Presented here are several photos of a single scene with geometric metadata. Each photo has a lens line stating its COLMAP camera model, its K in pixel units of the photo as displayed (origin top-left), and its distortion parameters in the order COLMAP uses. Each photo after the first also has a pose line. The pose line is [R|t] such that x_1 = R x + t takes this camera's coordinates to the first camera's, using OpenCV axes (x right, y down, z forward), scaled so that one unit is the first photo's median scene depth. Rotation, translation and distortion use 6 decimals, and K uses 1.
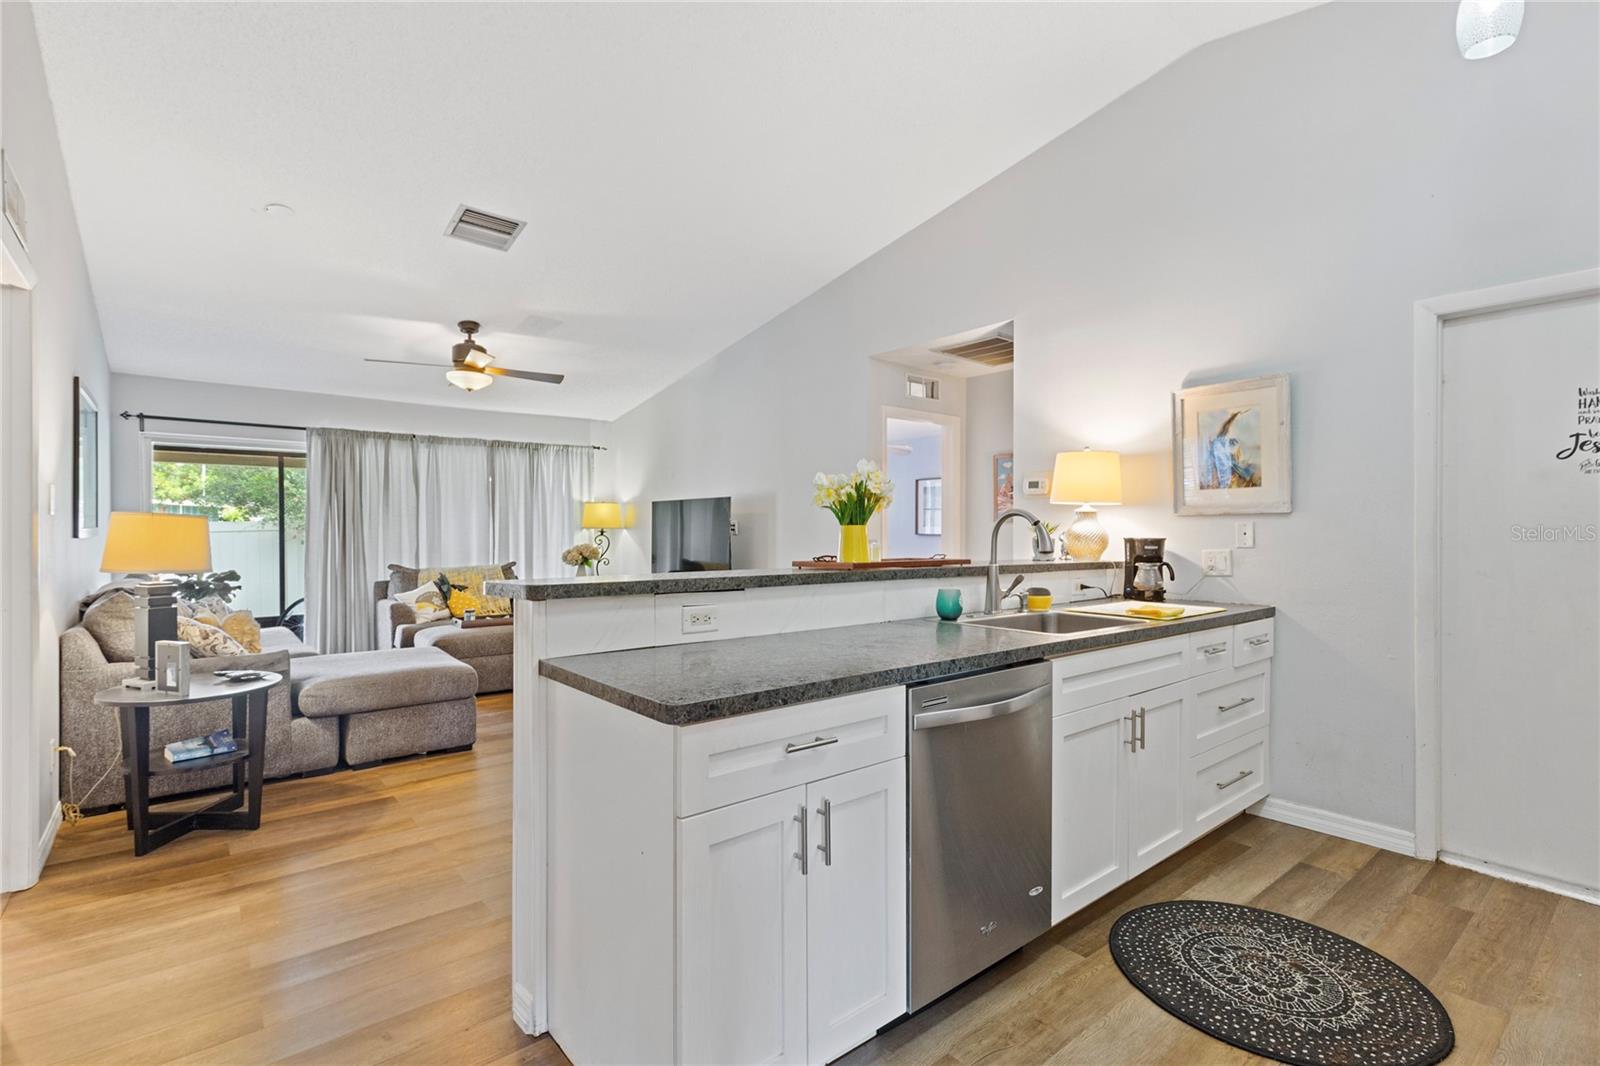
lens RADIAL K [[728.2, 0, 792.0], [0, 728.2, 535.0], [0, 0, 1]] dist [0.010922, -0.005068]
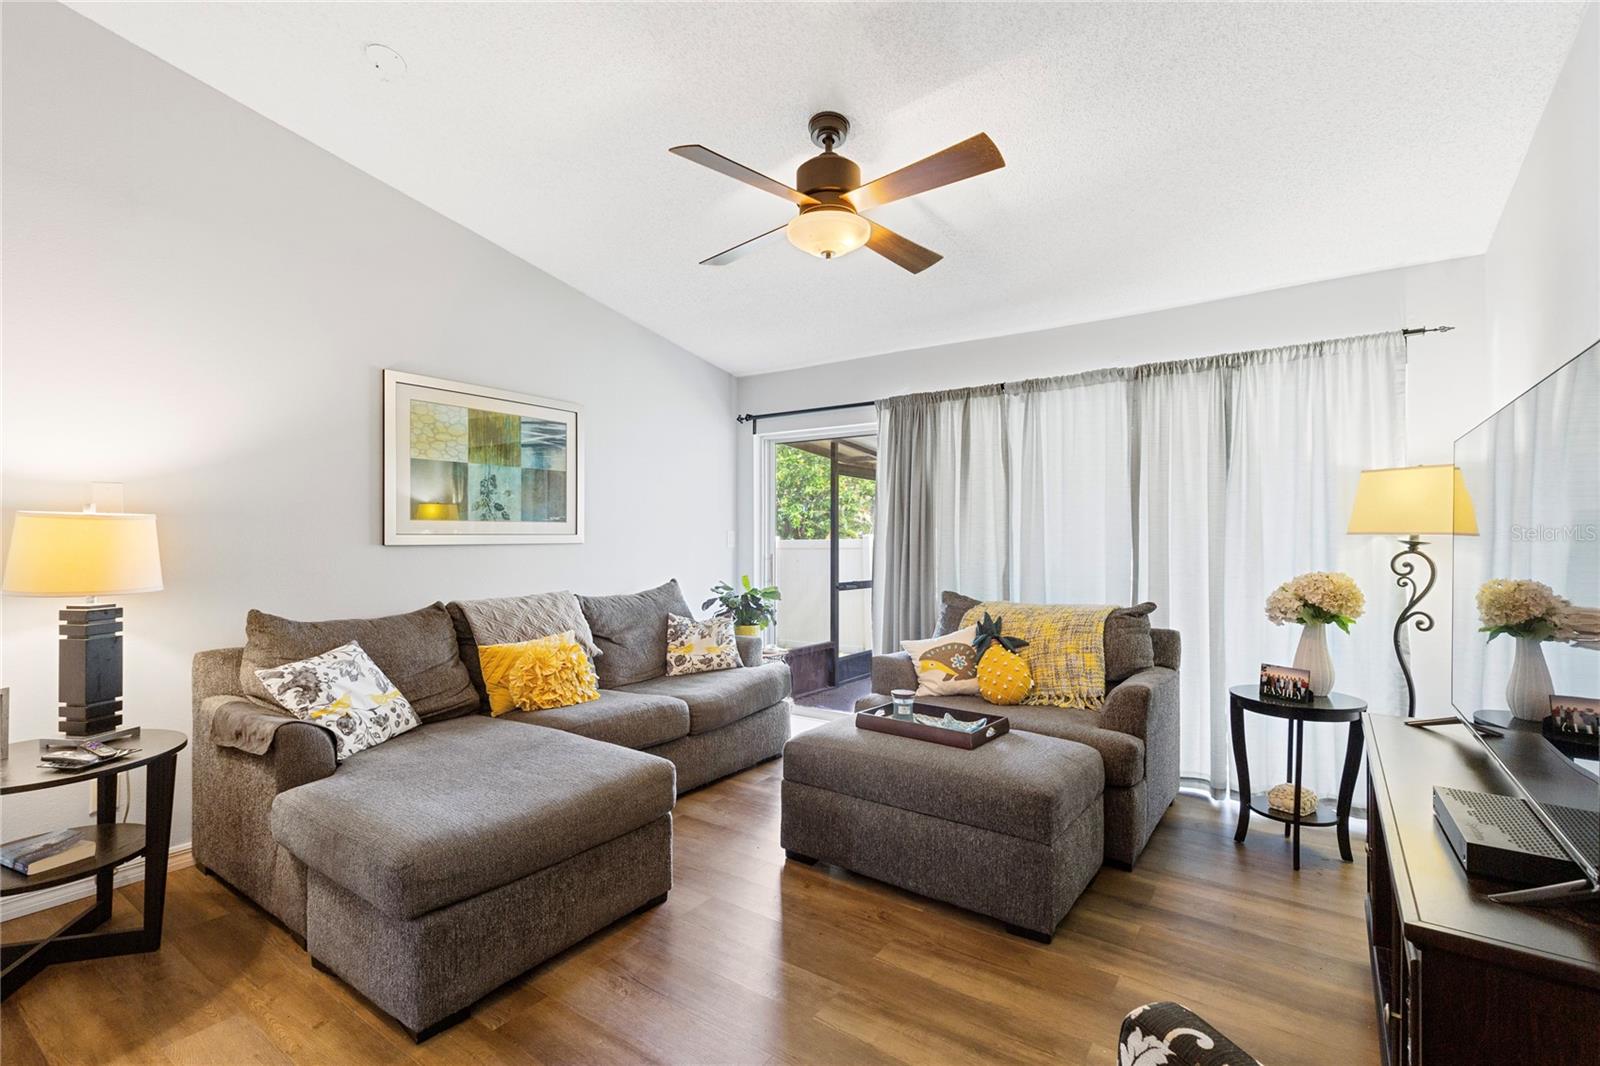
lens RADIAL K [[728.2, 0, 790.8], [0, 728.2, 531.6], [0, 0, 1]] dist [0.010922, -0.005068]
pose [[0.274610, -0.008175, -0.961521, 0.045765], [-0.009188, 0.999896, -0.011126, -0.007115], [0.961512, 0.011890, 0.274506, 1.262032]]
